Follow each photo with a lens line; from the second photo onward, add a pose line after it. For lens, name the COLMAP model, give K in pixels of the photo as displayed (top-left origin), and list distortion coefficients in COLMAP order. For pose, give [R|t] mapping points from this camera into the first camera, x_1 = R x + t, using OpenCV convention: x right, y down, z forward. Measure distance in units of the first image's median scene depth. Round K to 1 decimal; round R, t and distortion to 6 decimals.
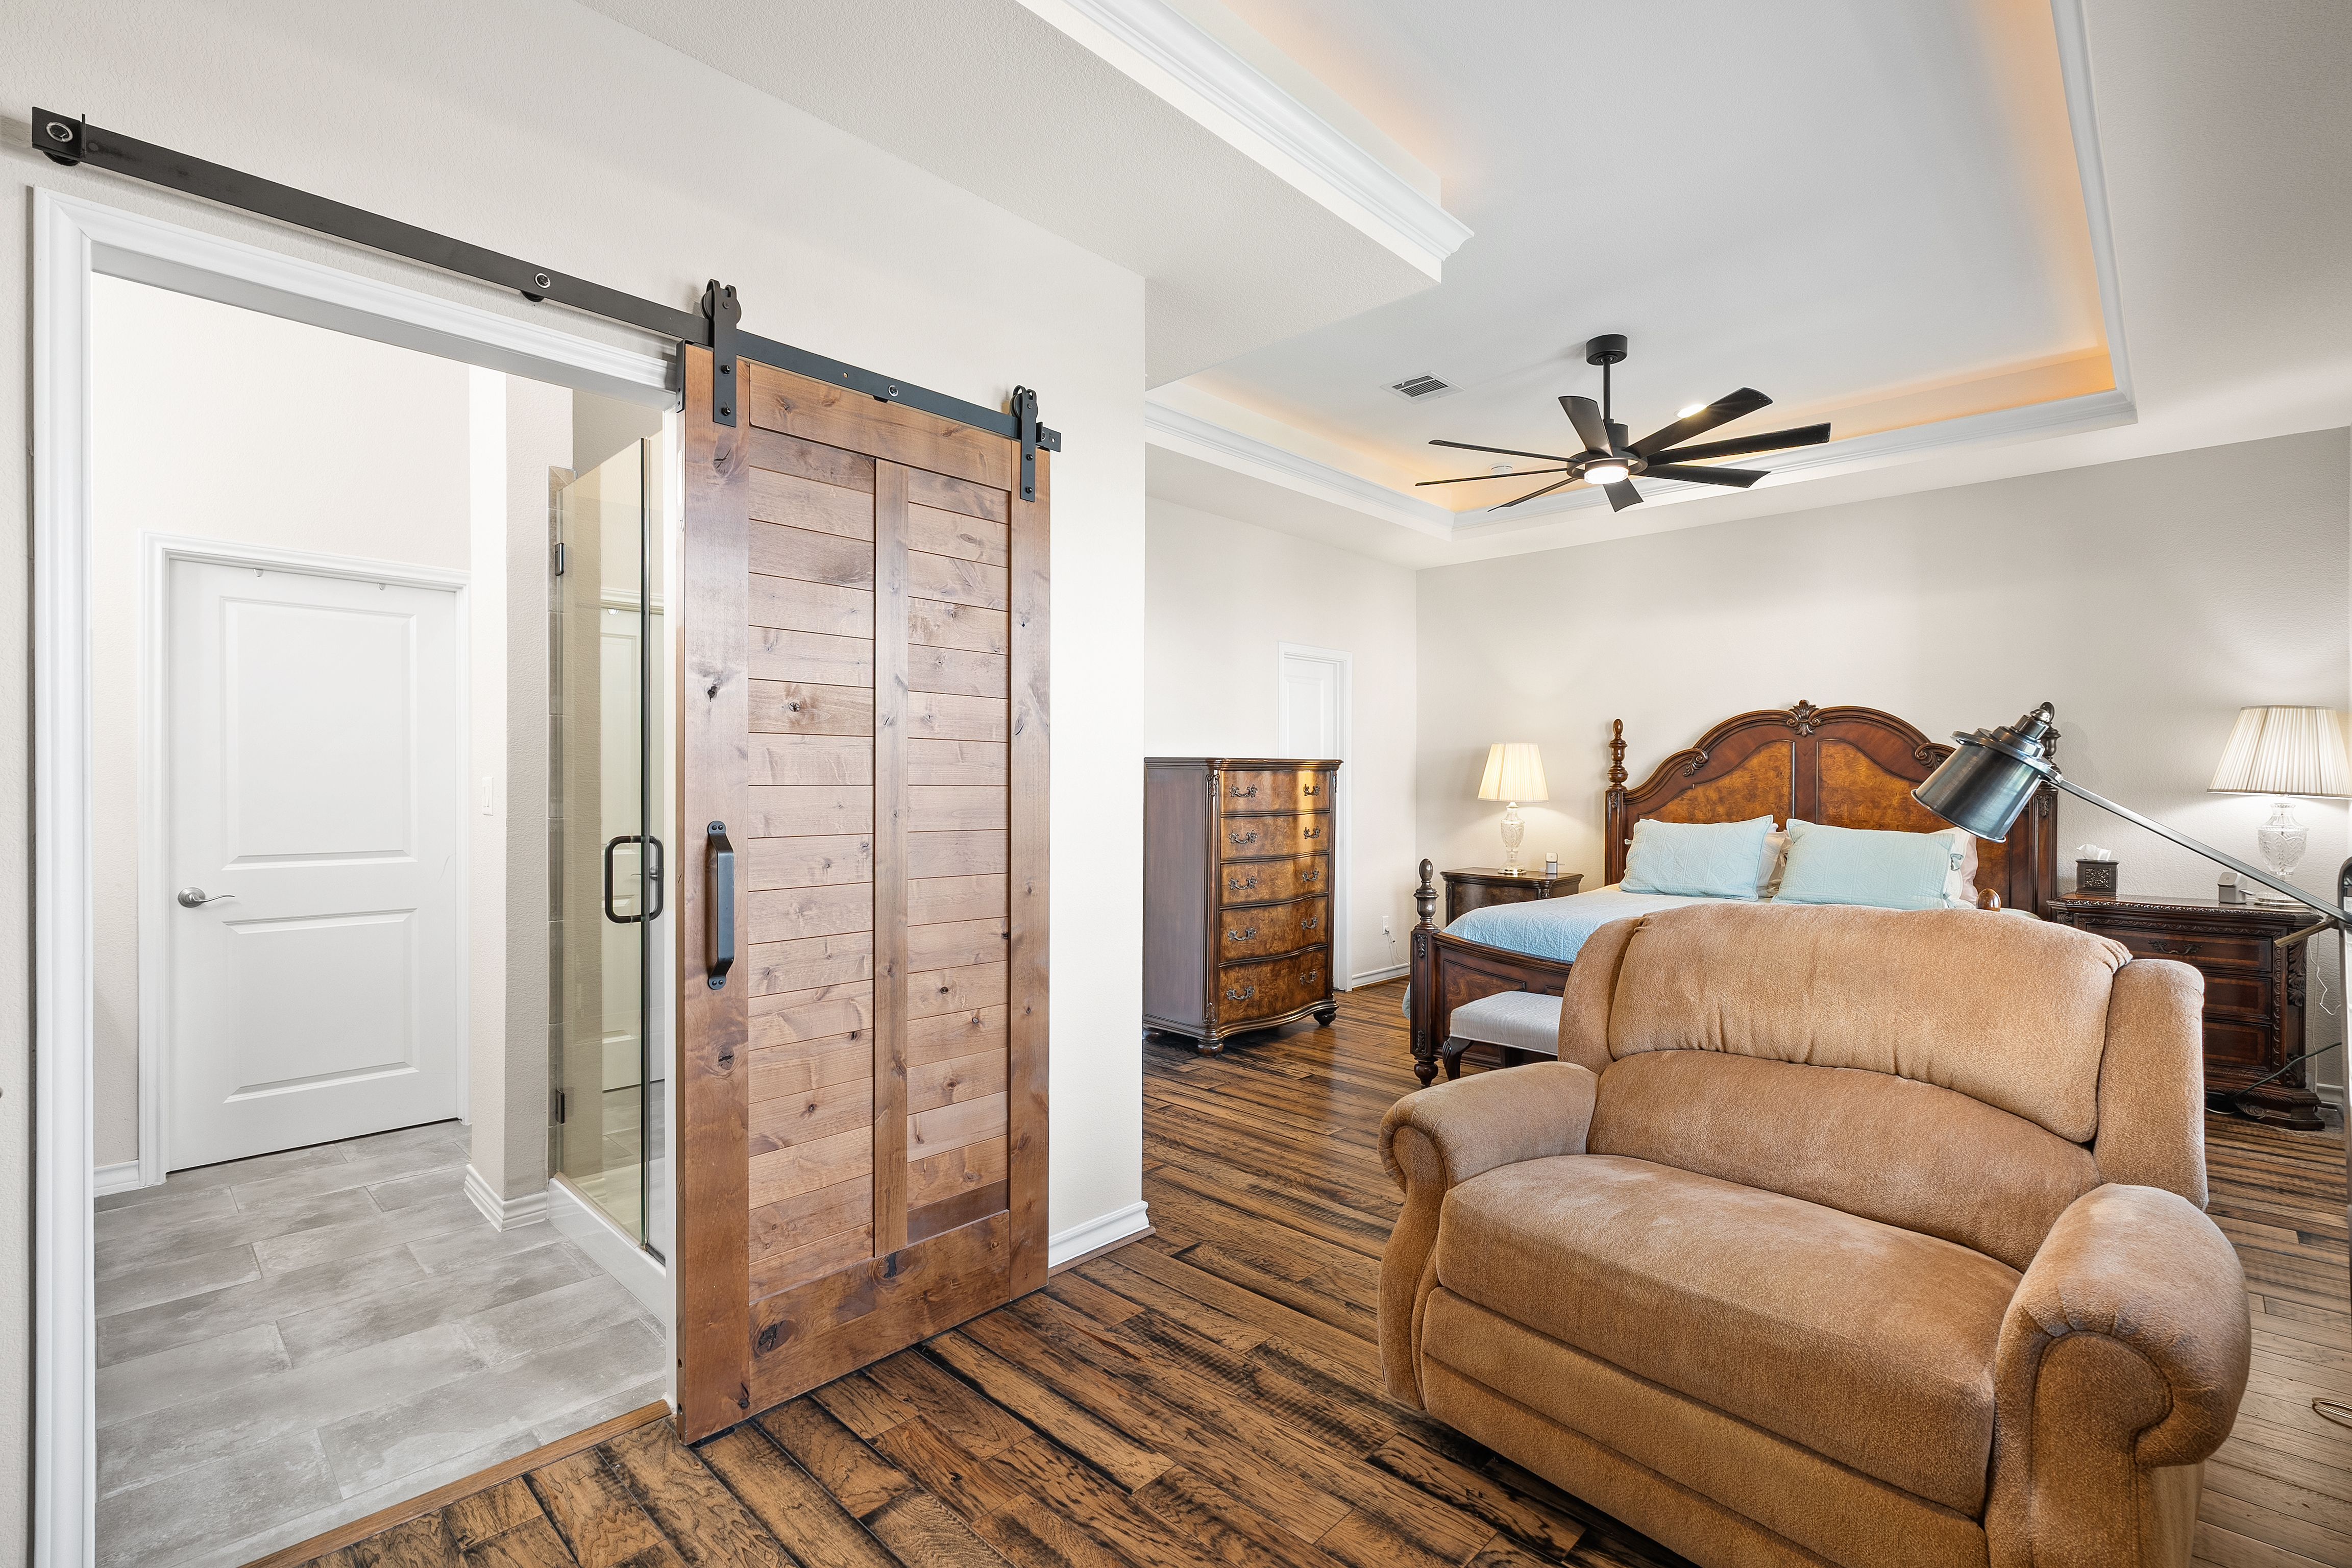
lens RADIAL K [[1050.0, 0, 1176.3], [0, 1050.0, 777.4], [0, 0, 1]] dist [-0.001258, 0.001172]
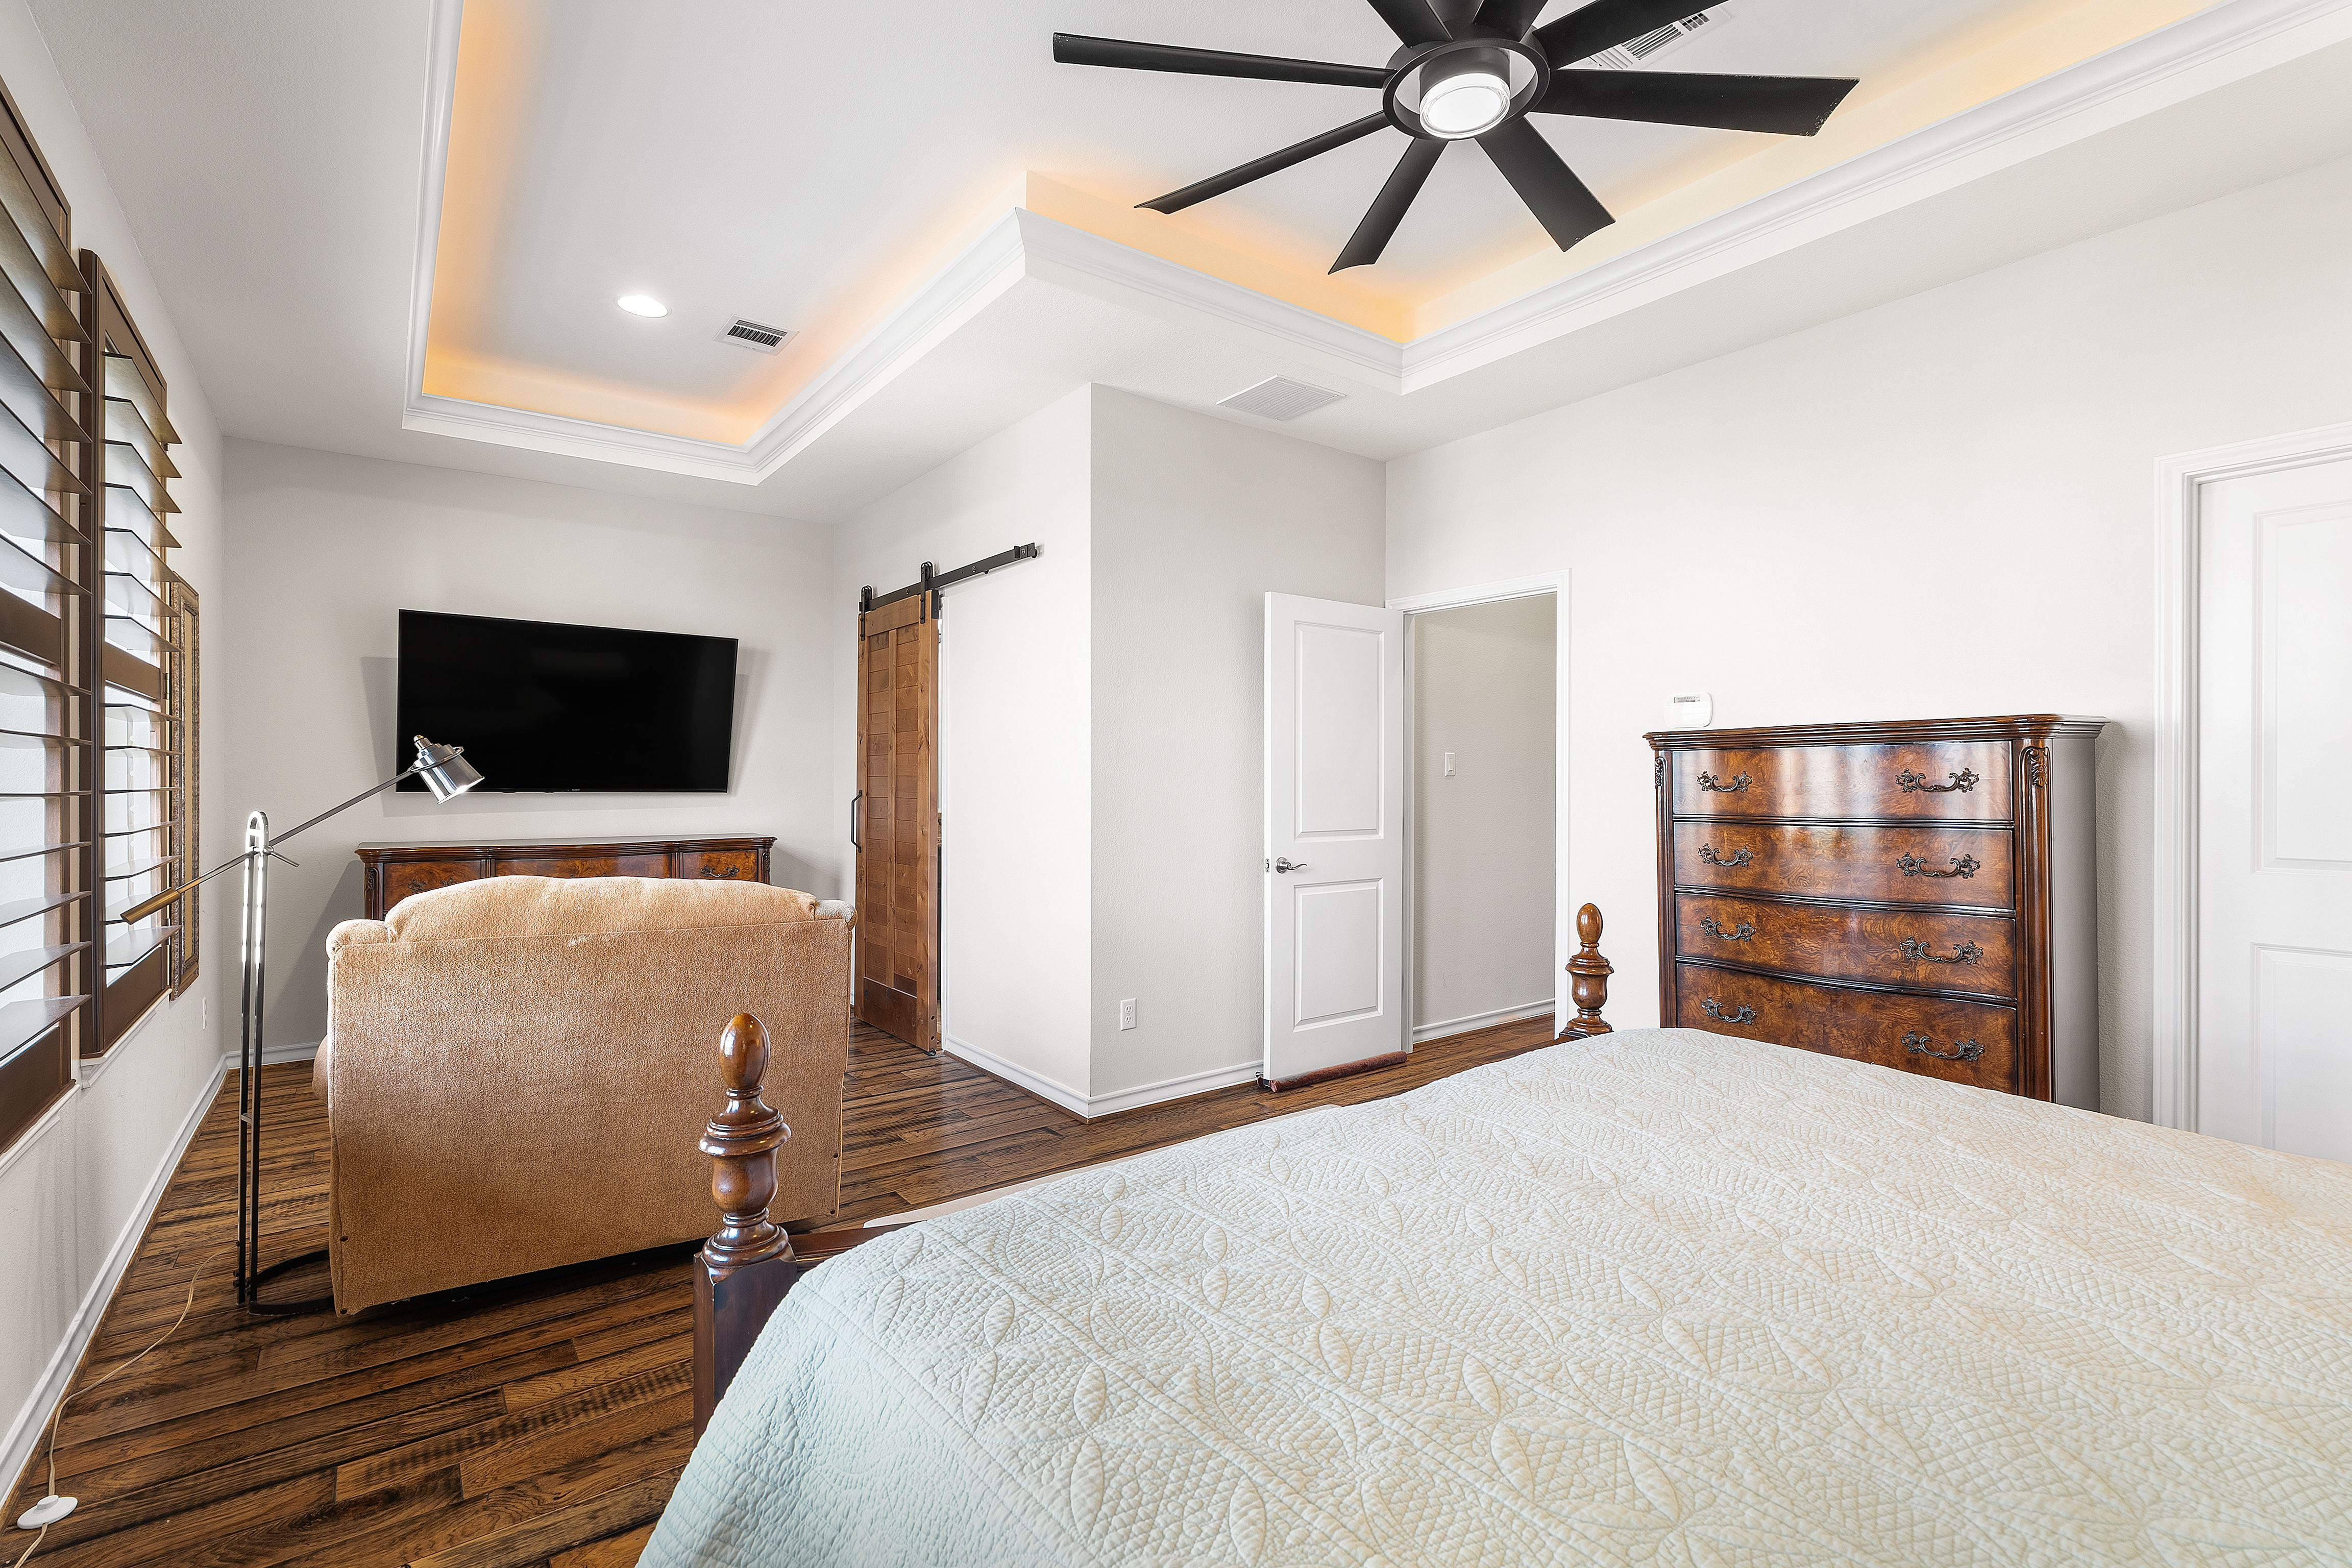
lens RADIAL K [[1050.0, 0, 1176.3], [0, 1050.0, 777.4], [0, 0, 1]] dist [-0.001258, 0.001172]
pose [[-0.151059, 0.006256, -0.988505, 1.431987], [0.016458, 0.999857, 0.003813, 0.005047], [0.988388, -0.015692, -0.151141, 1.517782]]
